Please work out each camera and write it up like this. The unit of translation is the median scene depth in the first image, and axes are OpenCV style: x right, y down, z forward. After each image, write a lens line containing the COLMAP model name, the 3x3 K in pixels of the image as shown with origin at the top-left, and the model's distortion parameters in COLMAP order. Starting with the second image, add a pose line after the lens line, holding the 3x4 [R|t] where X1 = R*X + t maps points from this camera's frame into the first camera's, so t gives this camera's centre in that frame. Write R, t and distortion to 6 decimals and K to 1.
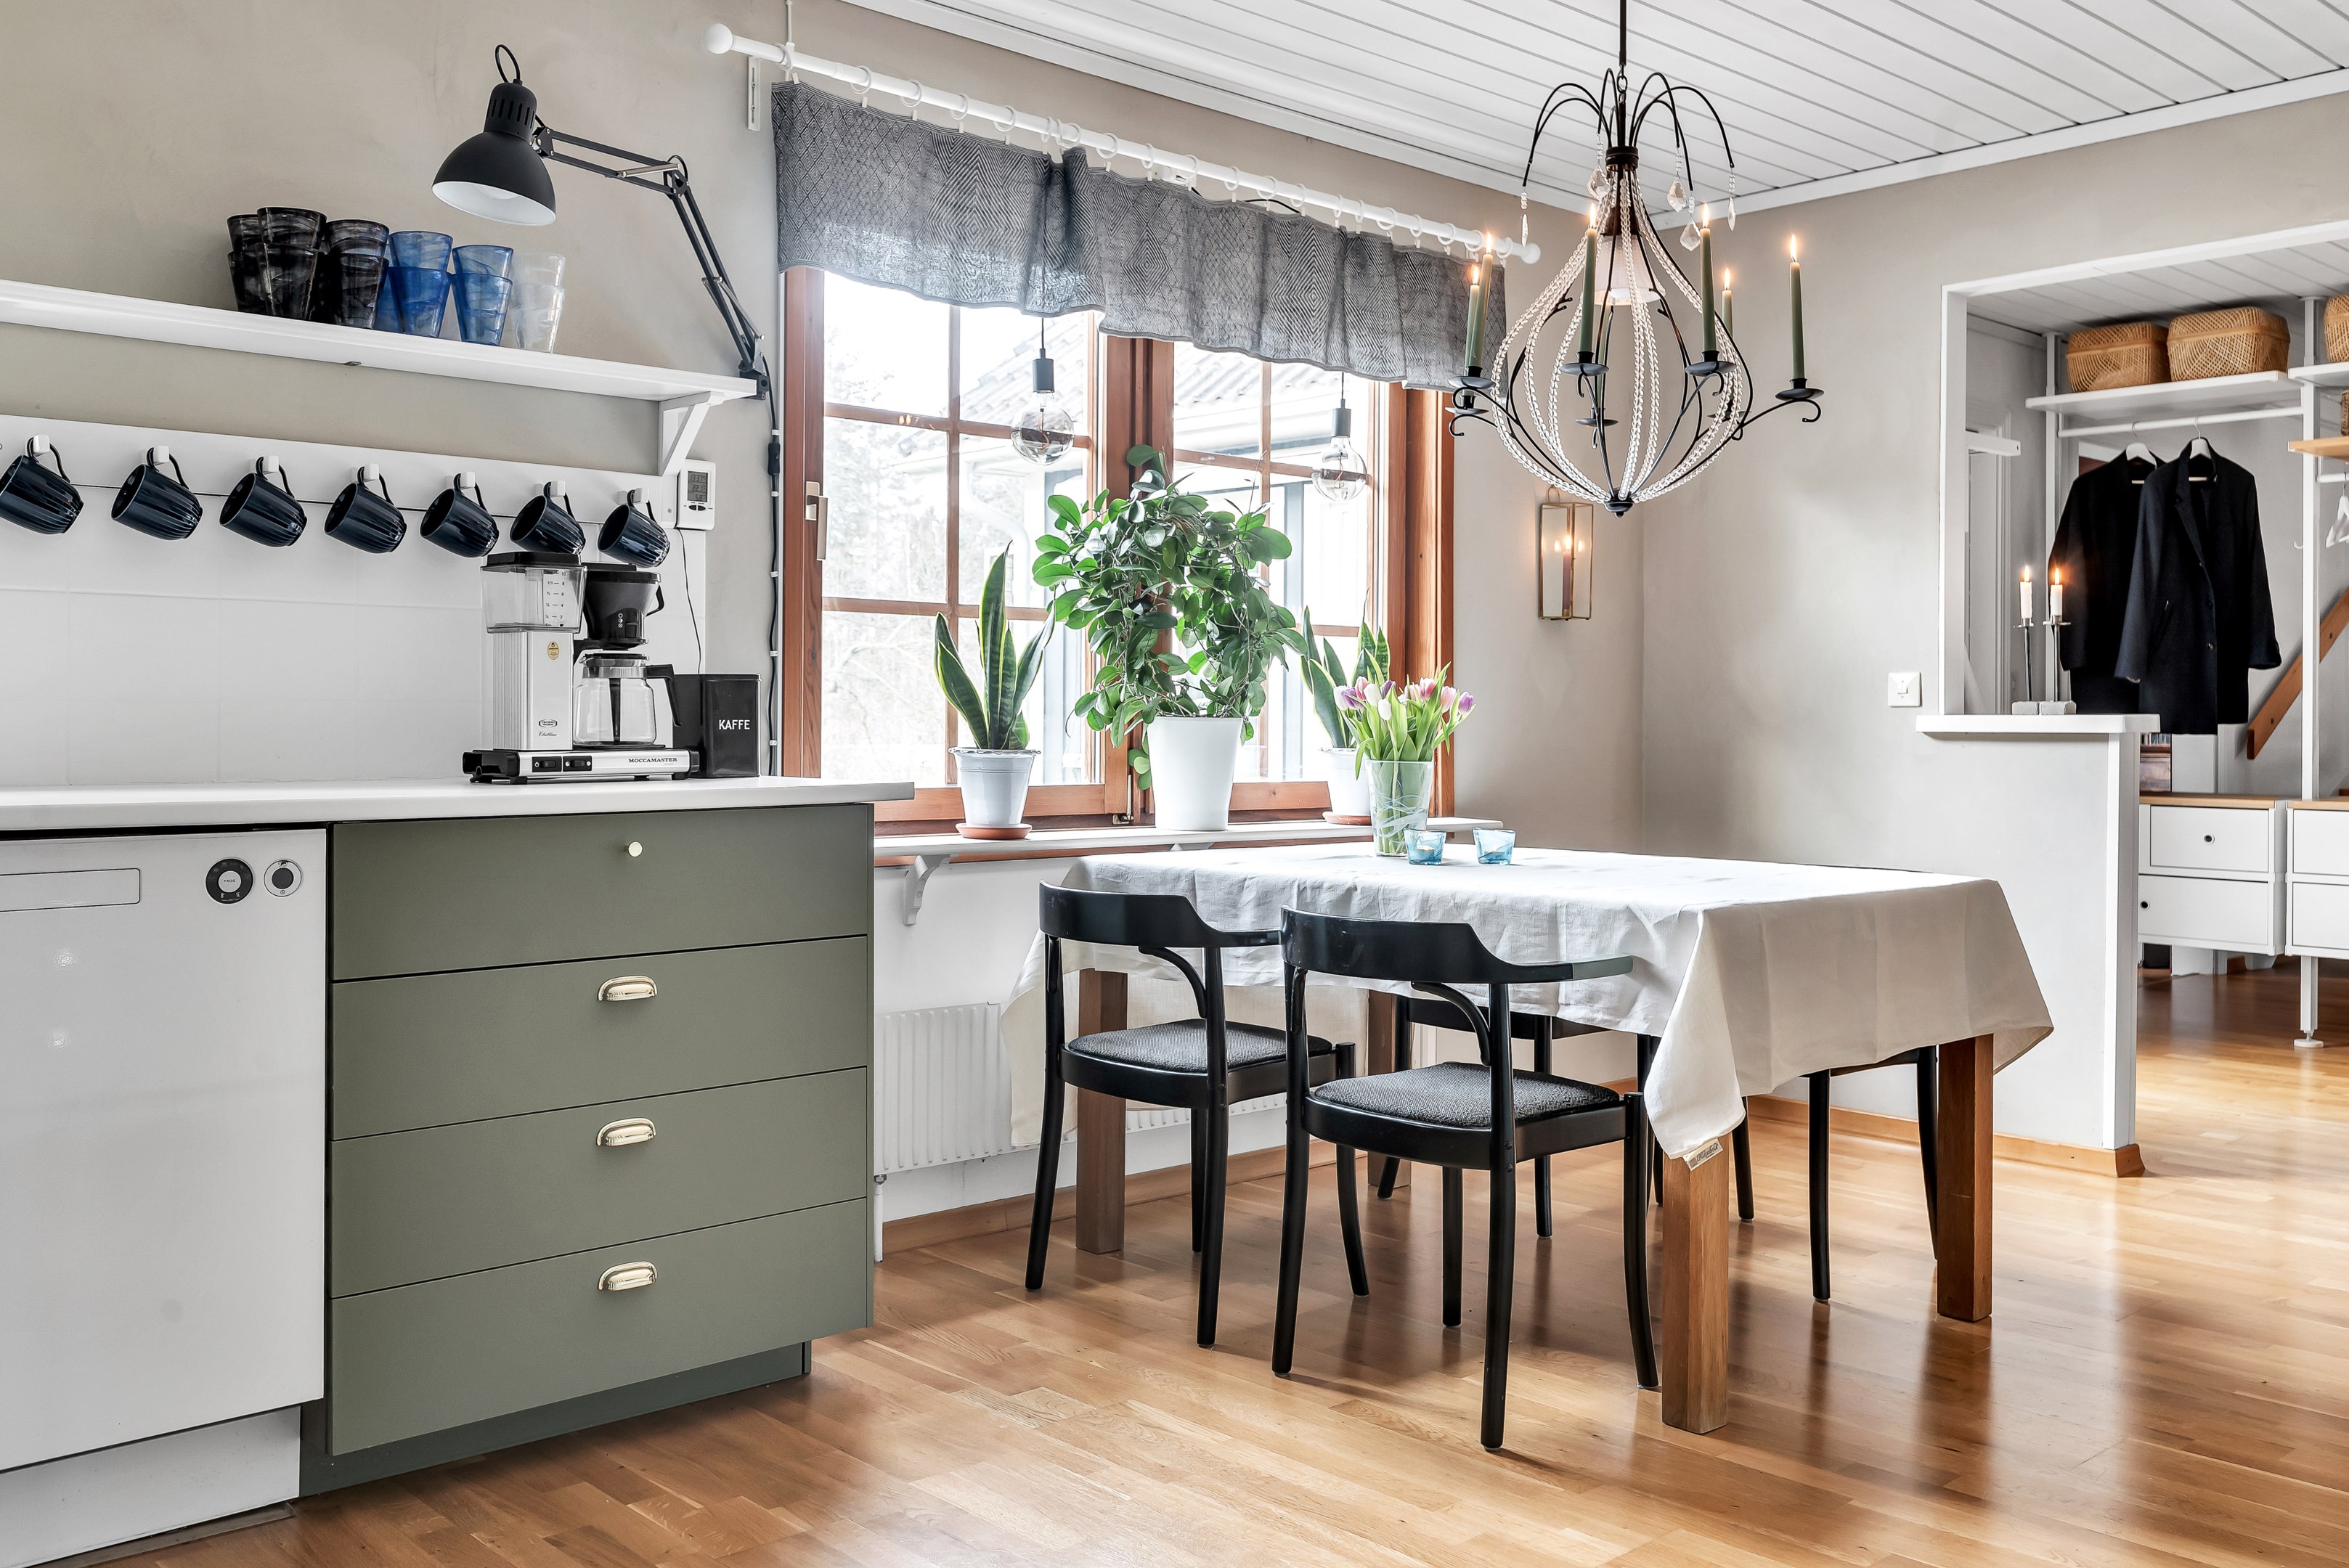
lens RADIAL K [[2038.3, 0, 1152.1], [0, 2038.3, 704.3], [0, 0, 1]] dist [-0.003624, -0.009526]
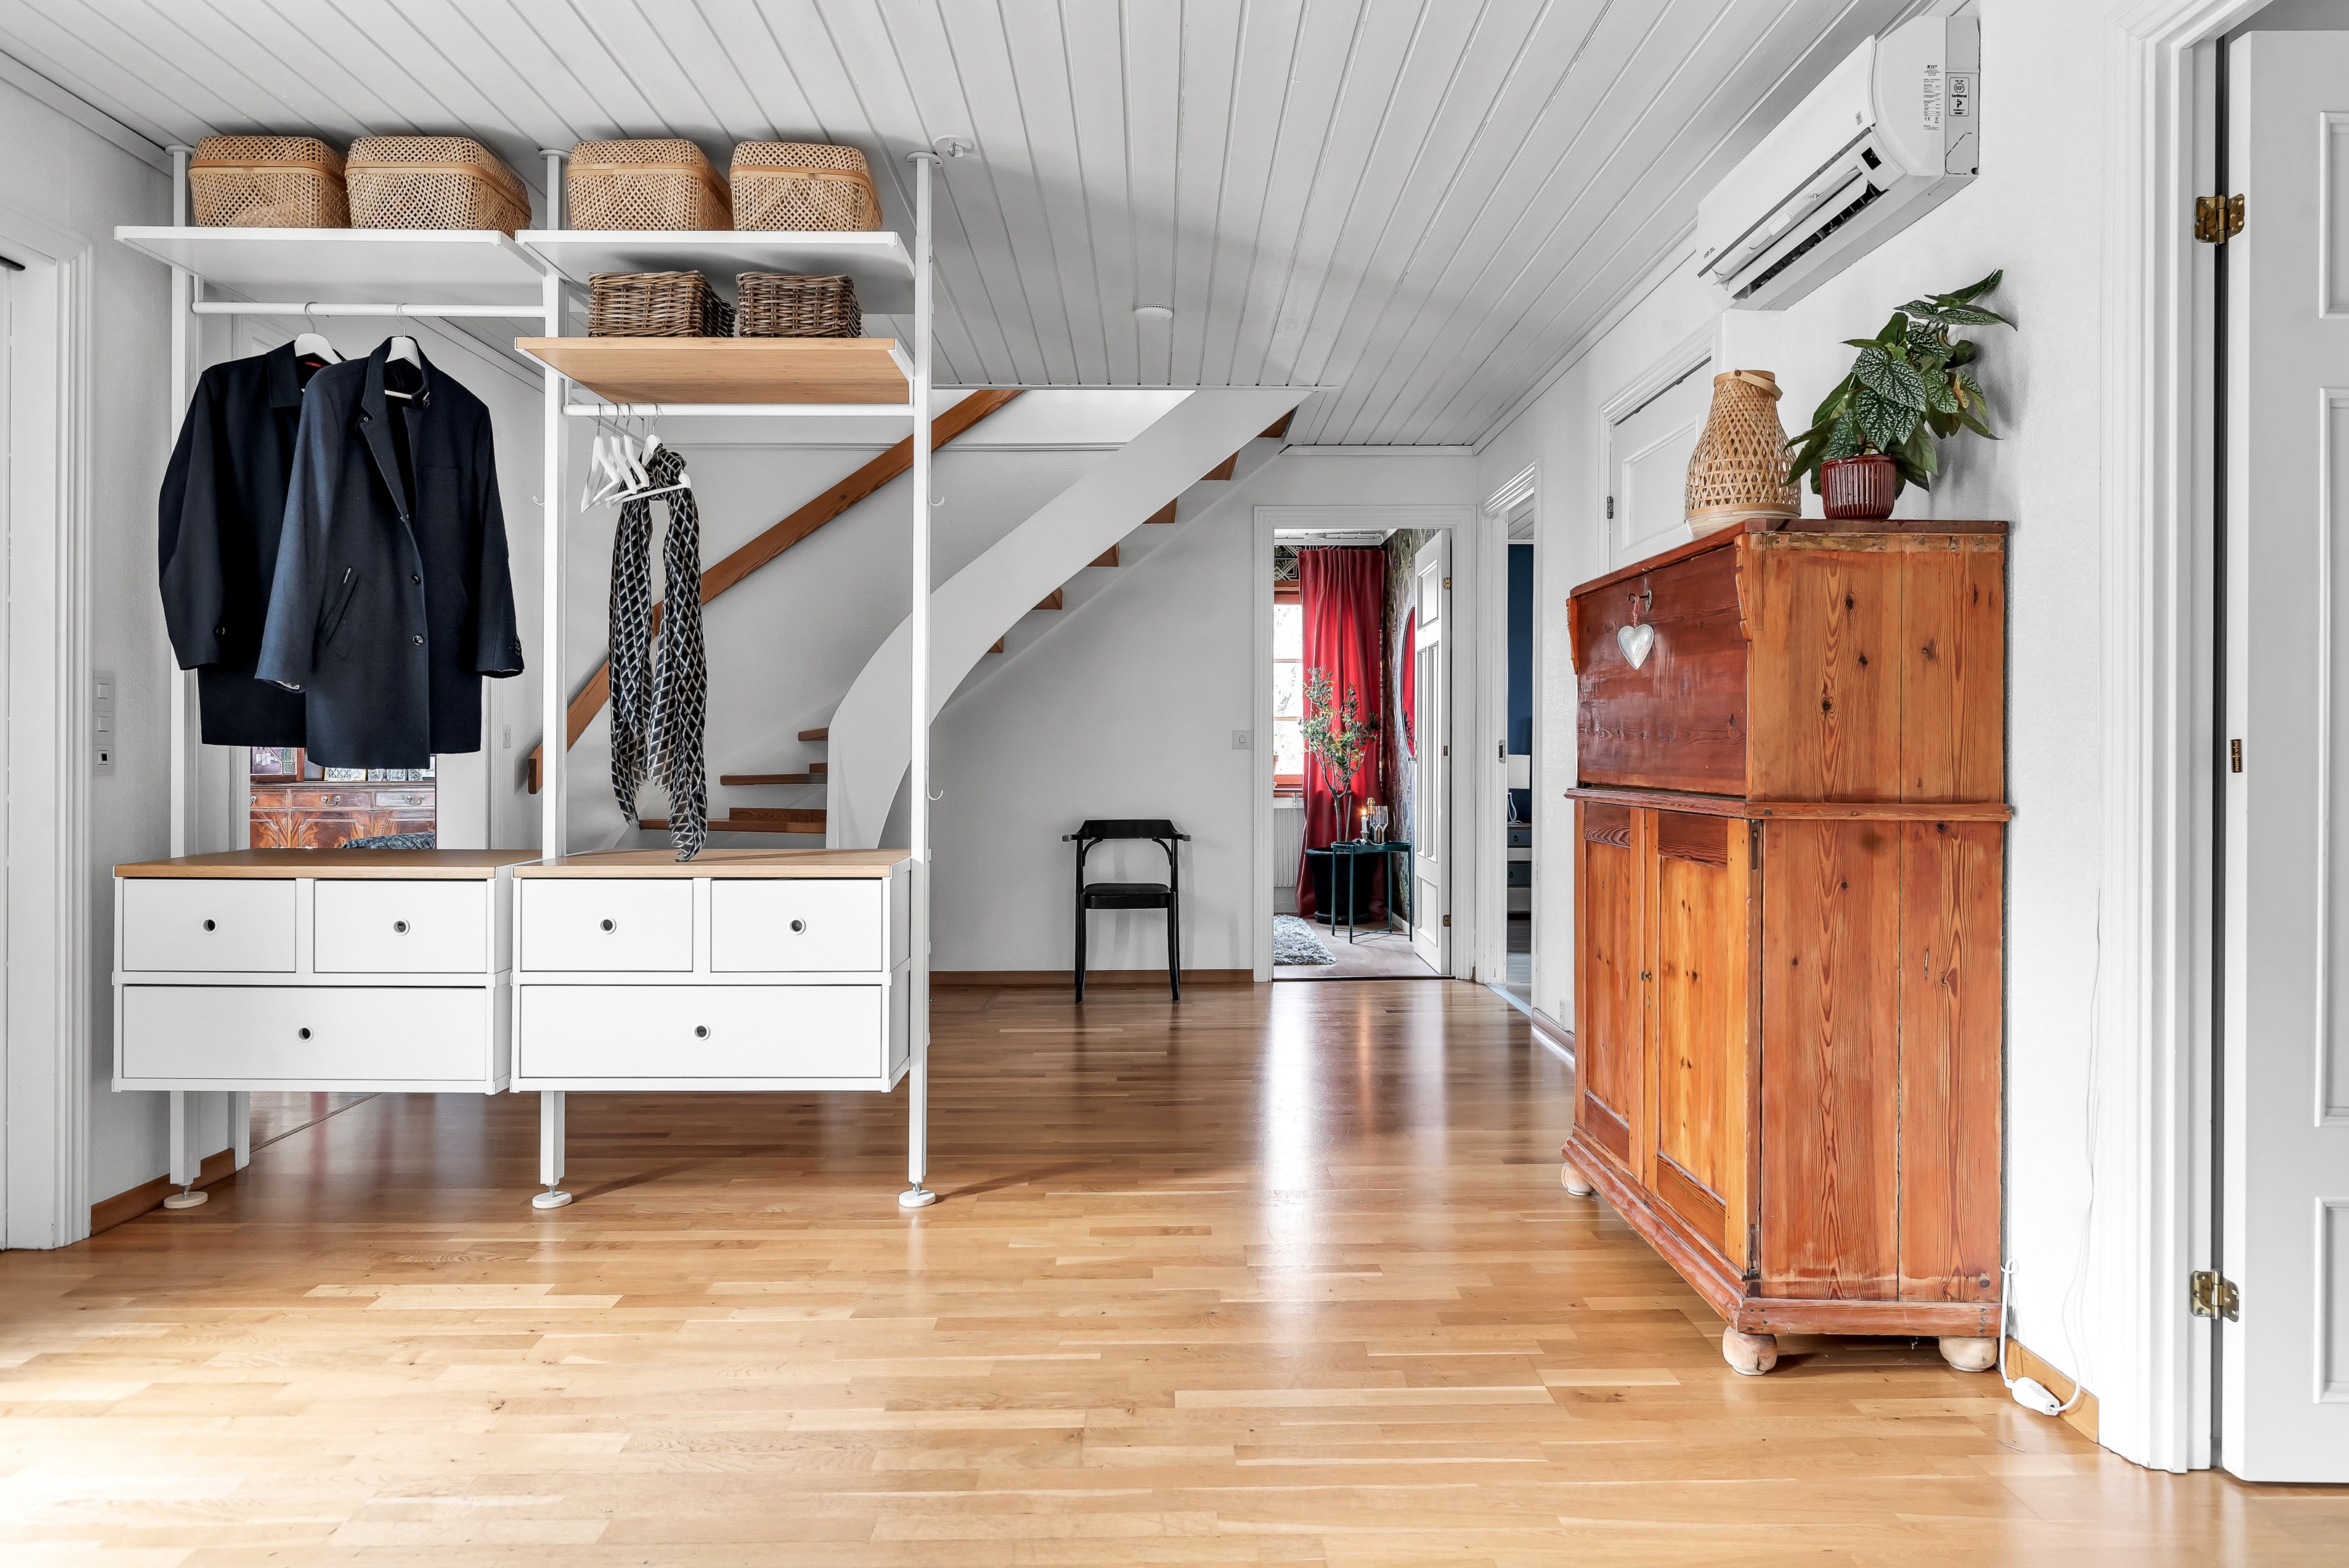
lens RADIAL K [[1528.2, 0, 1218.7], [0, 1528.2, 754.2], [0, 0, 1]] dist [-0.002540, -0.004418]
pose [[0.651317, -0.002433, 0.758802, 0.465851], [-0.005838, 0.999949, 0.008217, 0.005905], [-0.758783, -0.009781, 0.651270, 0.701482]]
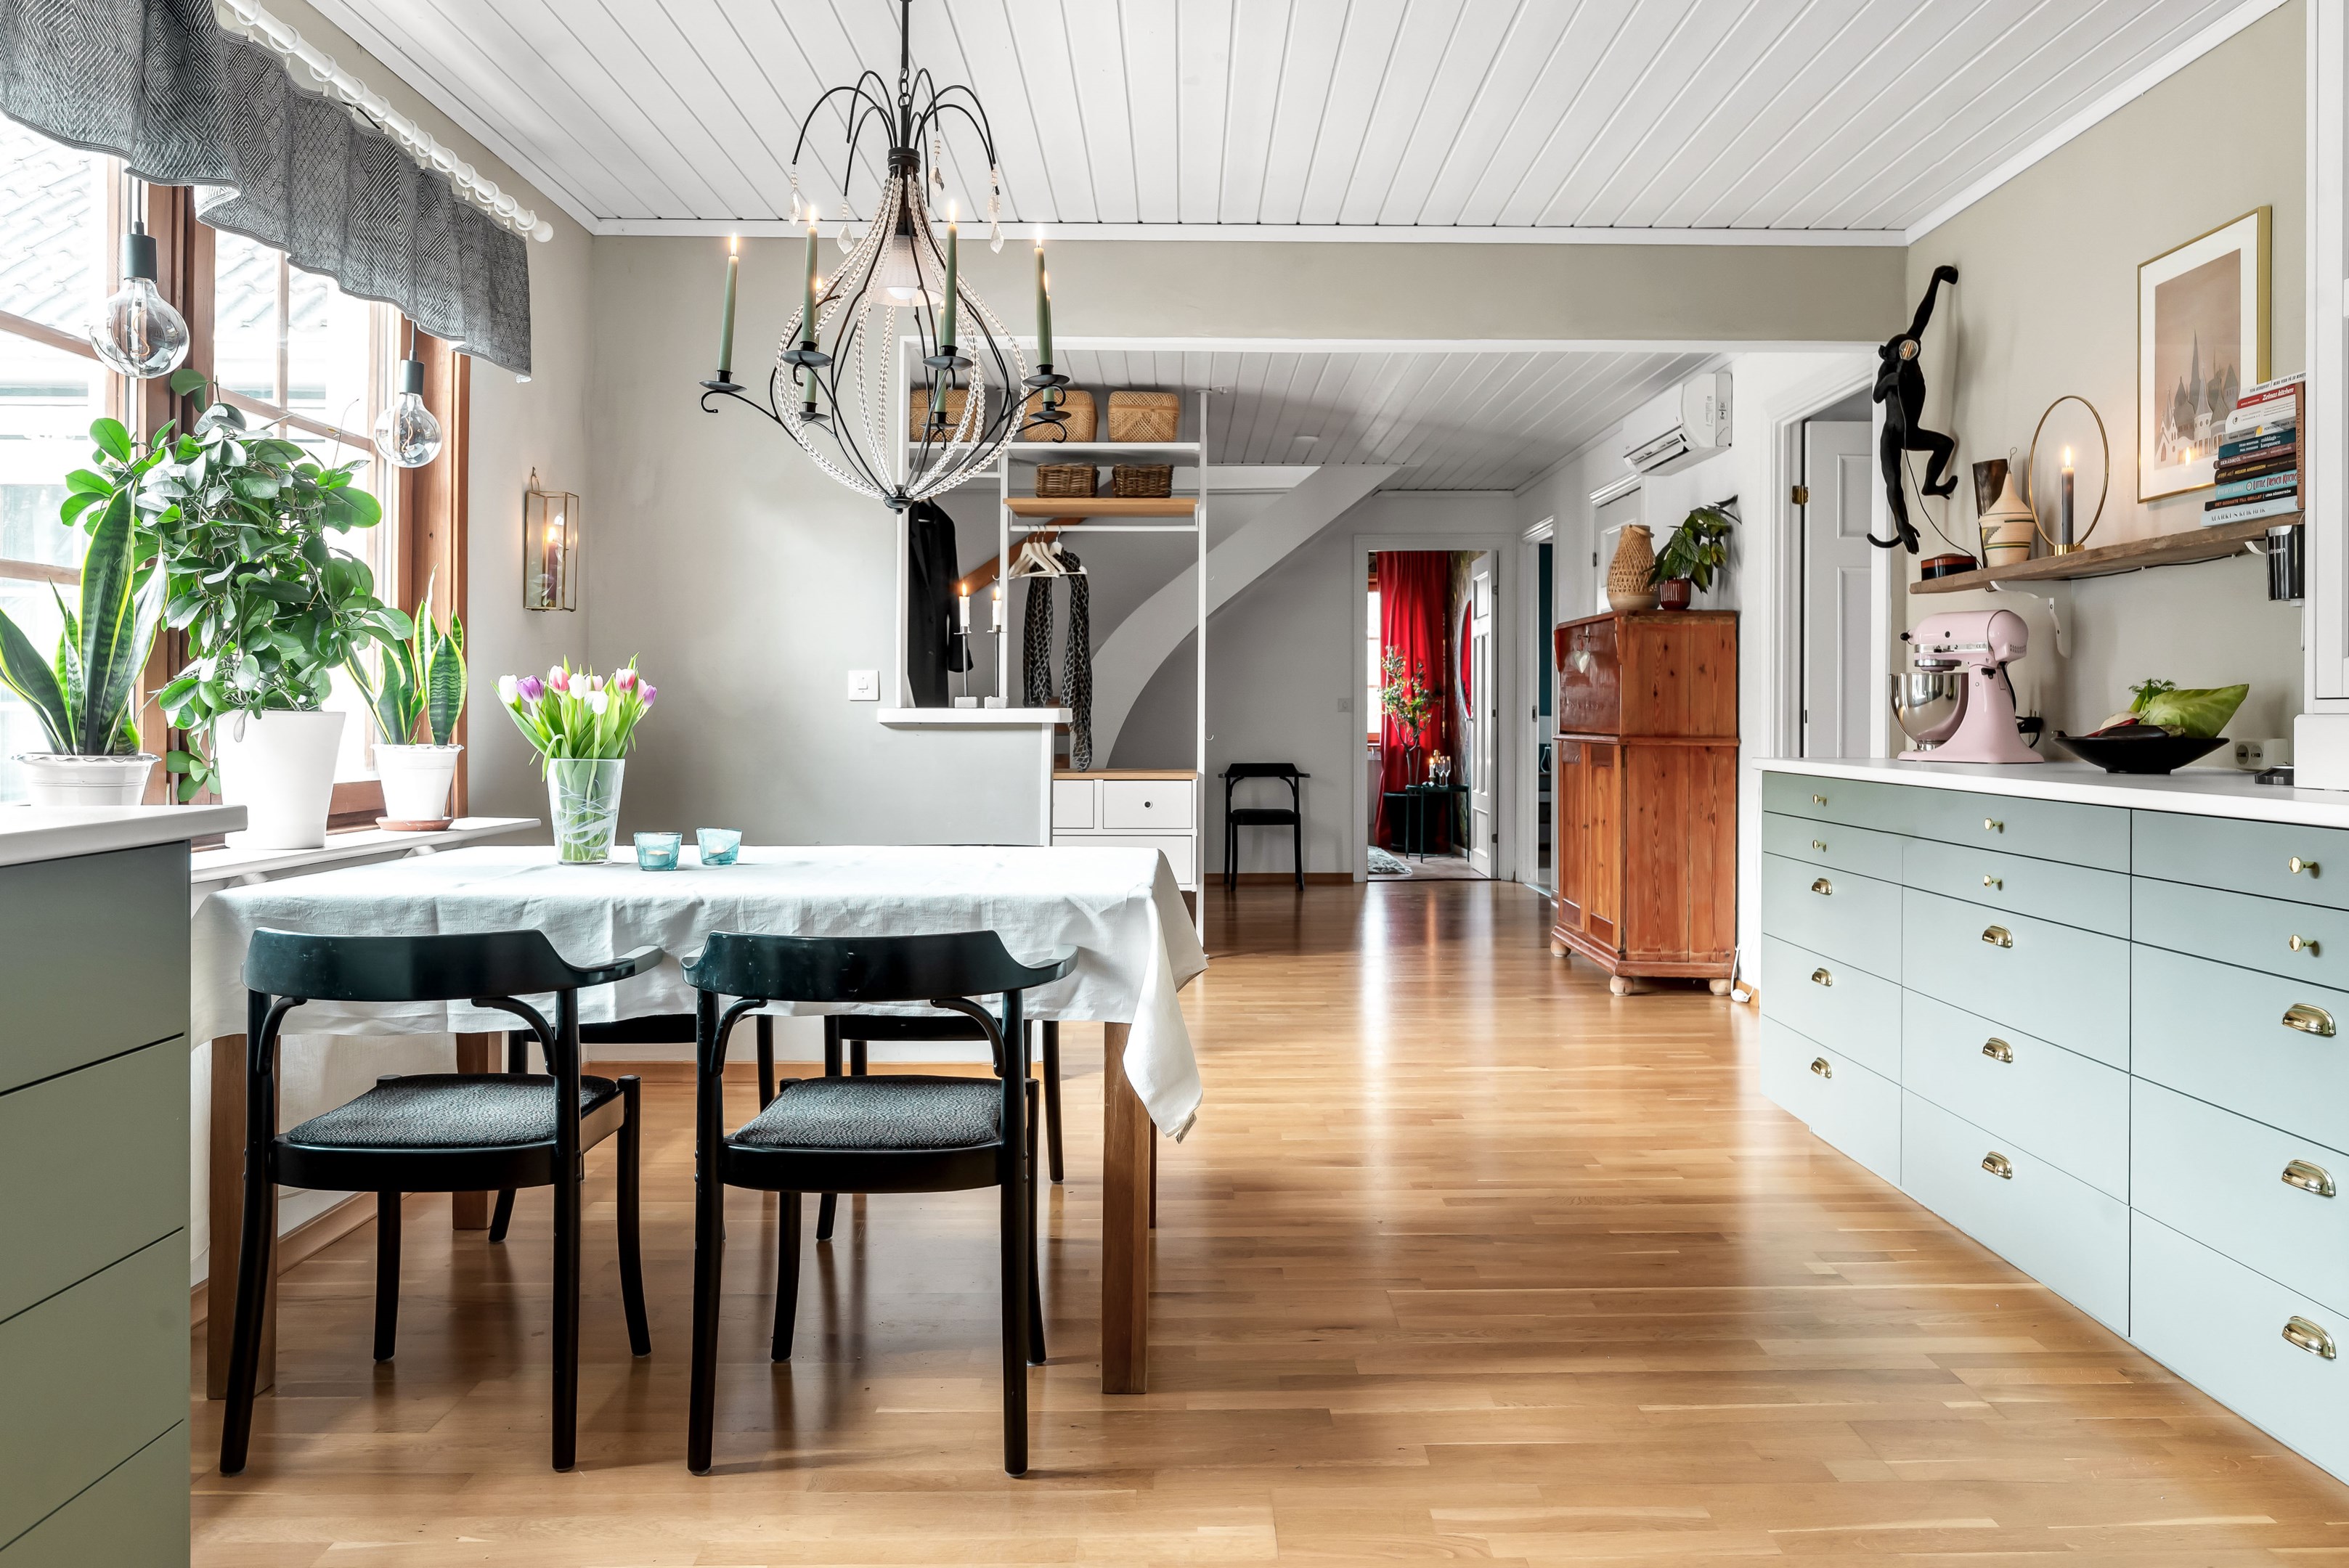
lens RADIAL K [[1692.7, 0, 1251.2], [0, 1692.7, 703.6], [0, 0, 1]] dist [-0.013630, 0.010772]
pose [[0.653321, 0.003751, 0.757072, -0.224513], [-0.006800, 0.999976, 0.000913, 0.000340], [-0.757050, -0.005744, 0.653331, 0.244474]]
